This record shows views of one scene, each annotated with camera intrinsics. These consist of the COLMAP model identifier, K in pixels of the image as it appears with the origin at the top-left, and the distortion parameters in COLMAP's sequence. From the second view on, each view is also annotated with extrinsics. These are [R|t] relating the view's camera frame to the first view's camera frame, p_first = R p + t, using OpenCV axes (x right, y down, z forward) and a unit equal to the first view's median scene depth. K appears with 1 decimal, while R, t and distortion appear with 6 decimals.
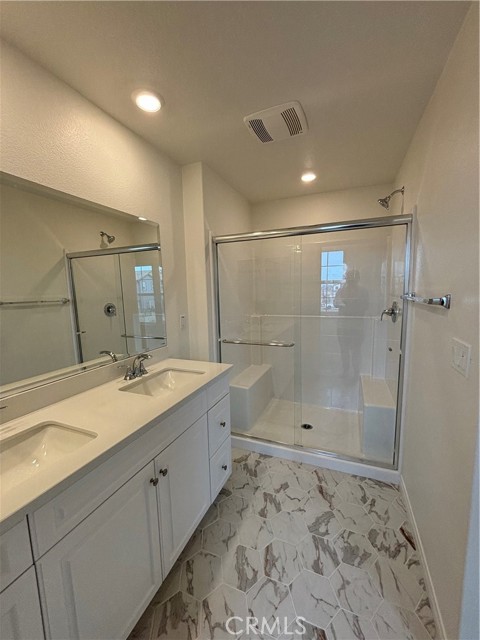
lens RADIAL K [[256.5, 0, 240.0], [0, 256.5, 320.0], [0, 0, 1]] dist [0.000861, 0.000038]
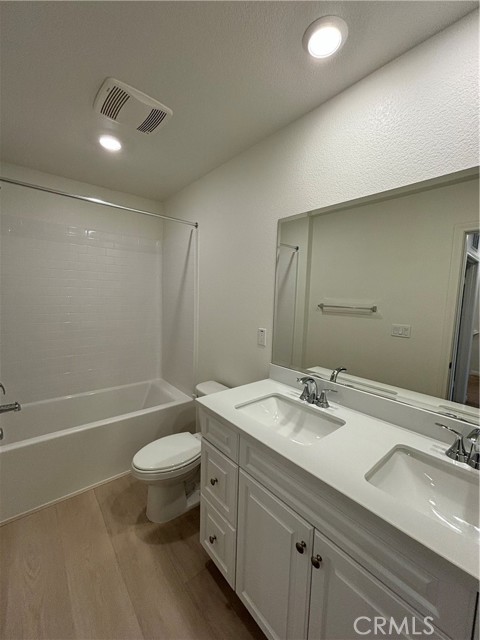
lens RADIAL K [[256.5, 0, 240.0], [0, 256.5, 320.0], [0, 0, 1]] dist [0.000861, 0.000038]
pose [[-0.440899, 0.075376, -0.894386, 0.391090], [-0.141080, 0.978261, 0.151992, -0.125103], [0.886400, 0.193193, -0.420680, 1.087040]]
